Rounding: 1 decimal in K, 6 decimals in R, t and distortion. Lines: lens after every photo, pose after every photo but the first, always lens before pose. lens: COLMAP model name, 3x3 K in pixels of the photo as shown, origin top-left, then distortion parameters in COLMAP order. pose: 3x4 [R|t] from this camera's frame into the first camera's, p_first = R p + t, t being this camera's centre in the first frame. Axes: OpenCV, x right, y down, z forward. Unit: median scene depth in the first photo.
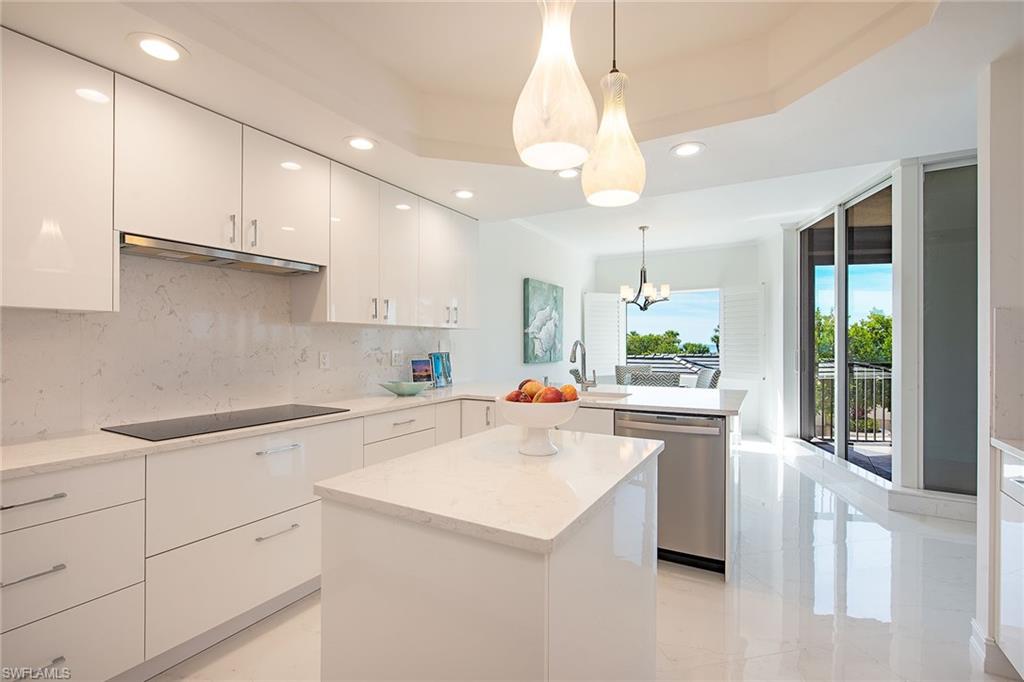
lens RADIAL K [[481.9, 0, 512.0], [0, 481.9, 341.0], [0, 0, 1]] dist [0.011246, -0.000179]
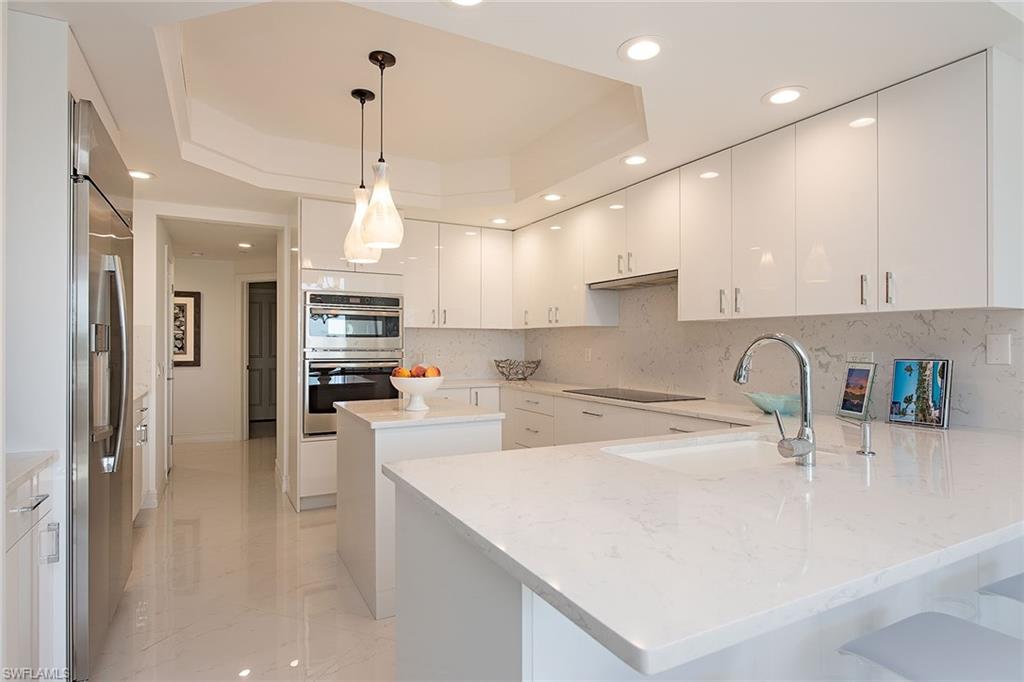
lens RADIAL K [[537.7, 0, 512.0], [0, 537.7, 341.0], [0, 0, 1]] dist [-0.000458, -0.000027]
pose [[-0.543456, 0.000982, -0.839437, 0.740237], [0.009887, 0.999937, -0.005232, 0.005441], [0.839379, -0.011143, -0.543432, 1.235429]]
